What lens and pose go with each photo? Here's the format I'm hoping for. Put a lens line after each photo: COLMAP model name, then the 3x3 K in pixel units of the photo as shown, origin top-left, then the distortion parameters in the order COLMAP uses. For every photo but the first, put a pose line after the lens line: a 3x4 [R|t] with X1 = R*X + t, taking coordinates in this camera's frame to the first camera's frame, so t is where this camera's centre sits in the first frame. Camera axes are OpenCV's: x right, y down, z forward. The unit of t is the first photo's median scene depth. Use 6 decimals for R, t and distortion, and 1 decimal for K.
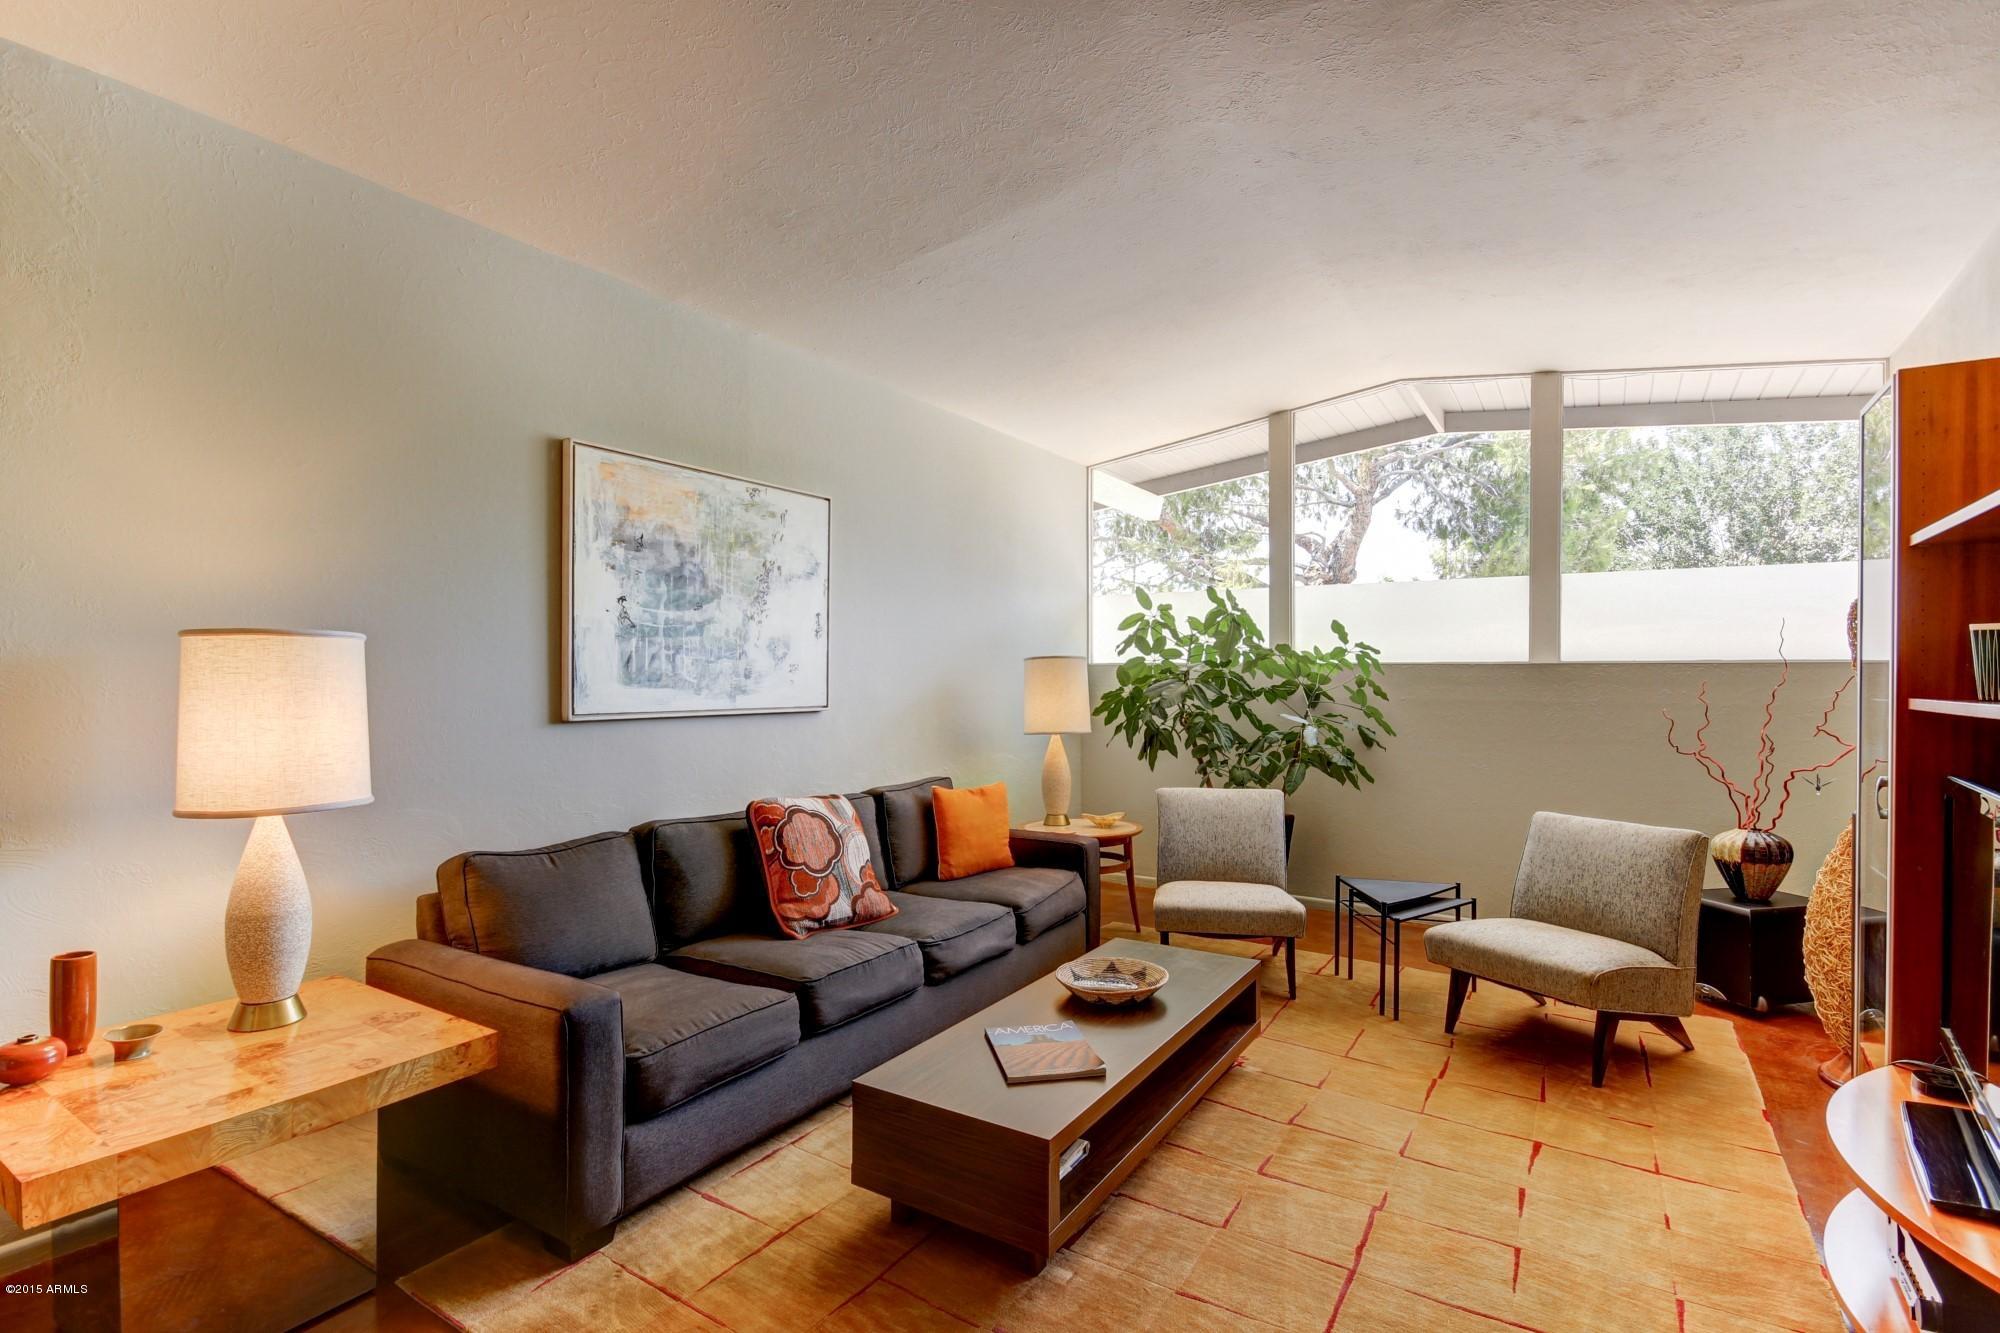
lens RADIAL K [[933.0, 0, 981.6], [0, 933.0, 672.5], [0, 0, 1]] dist [0.021086, -0.002464]
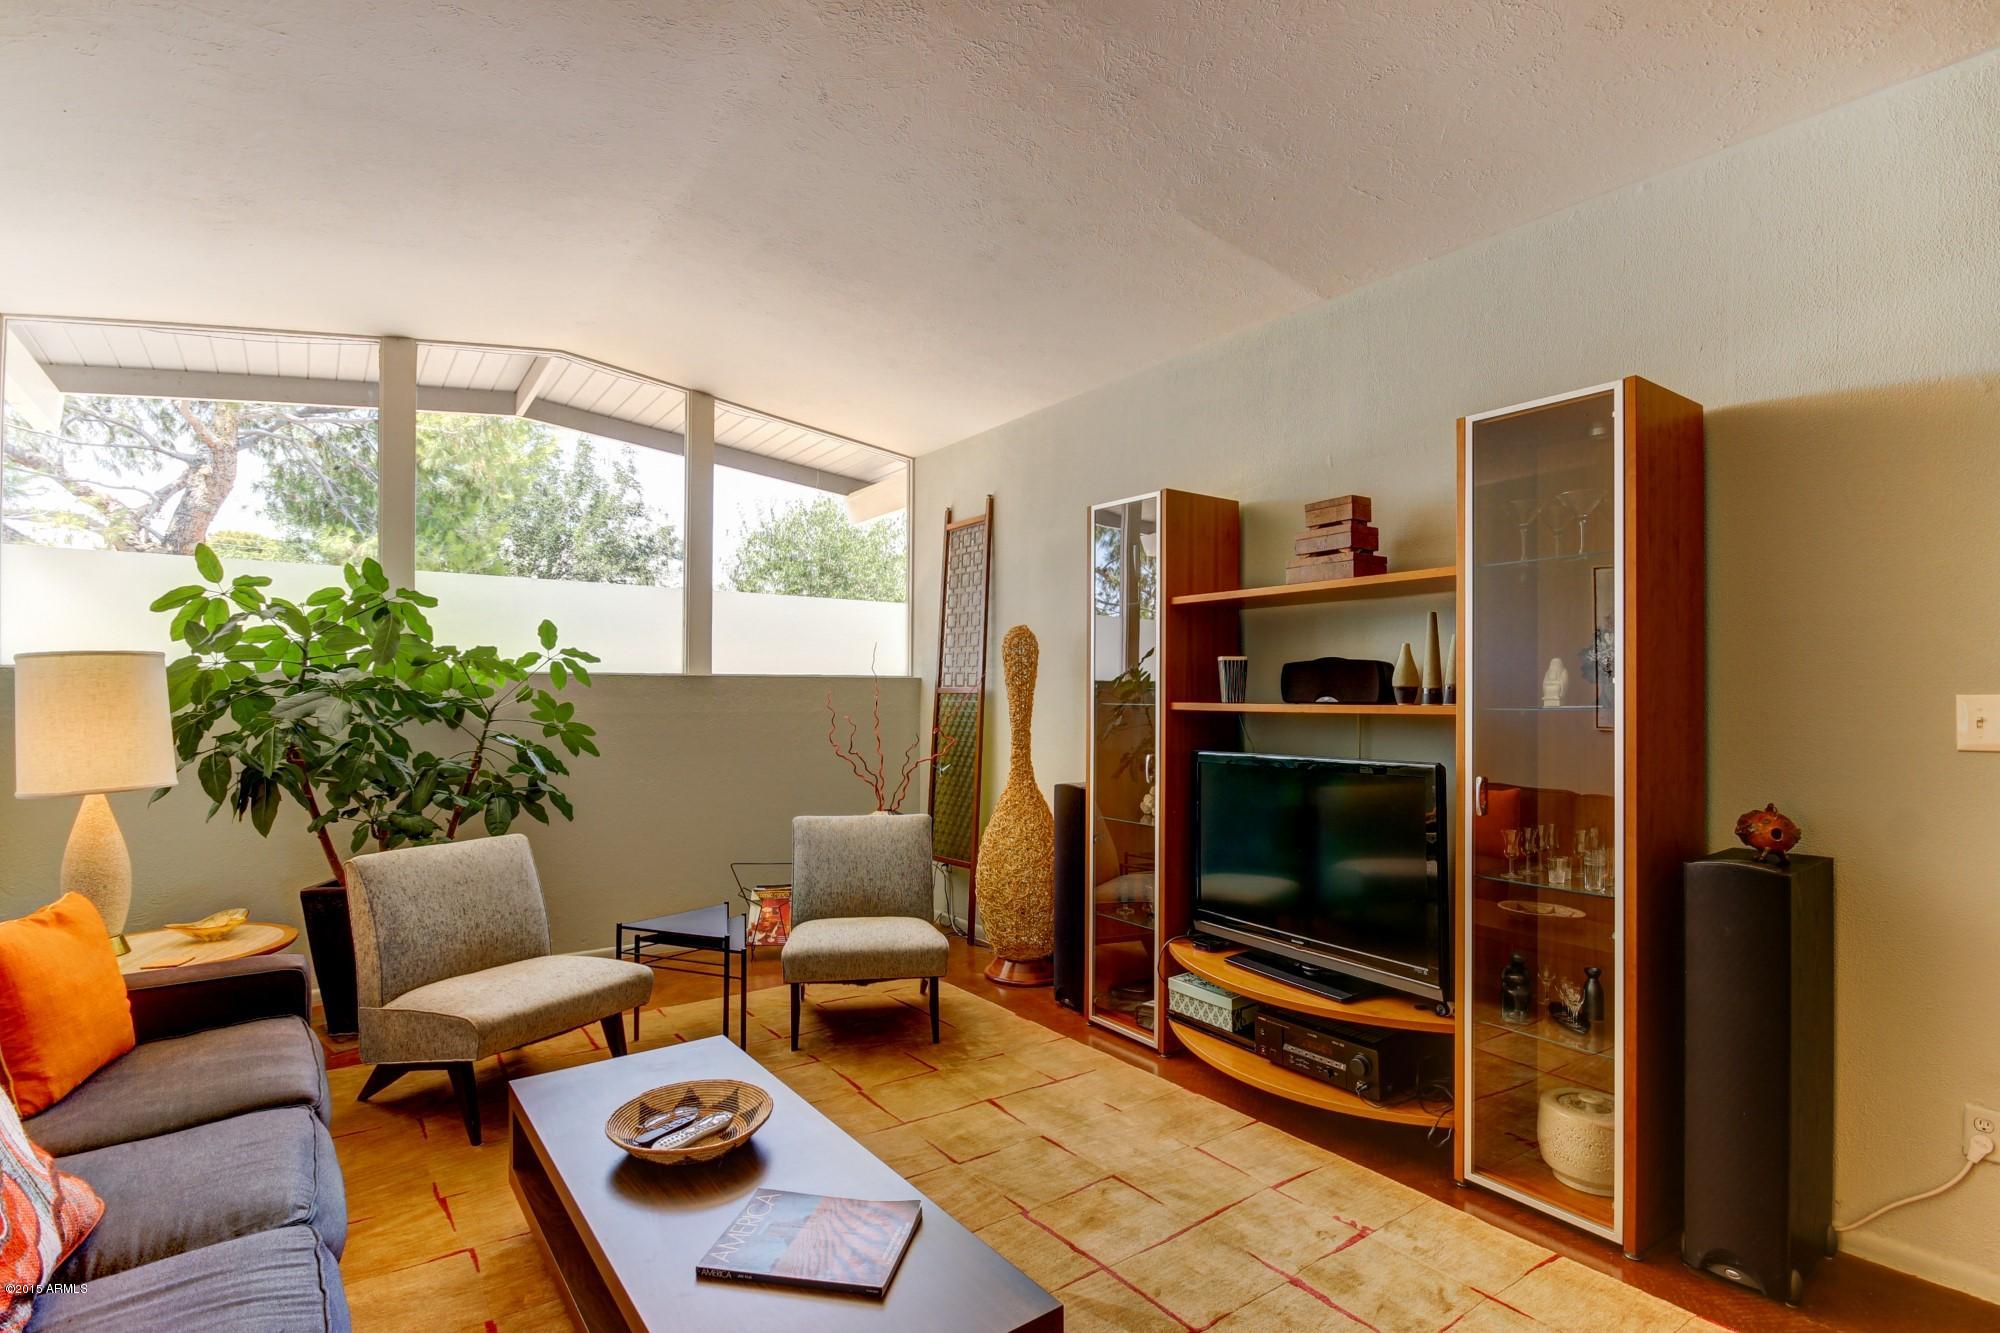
lens RADIAL K [[979.3, 0, 995.4], [0, 979.3, 680.2], [0, 0, 1]] dist [-0.001452, -0.000757]
pose [[0.359722, 0.010200, 0.933004, -0.321035], [-0.004500, 0.999948, -0.009197, 0.003403], [-0.933049, -0.000890, 0.359749, 0.360106]]
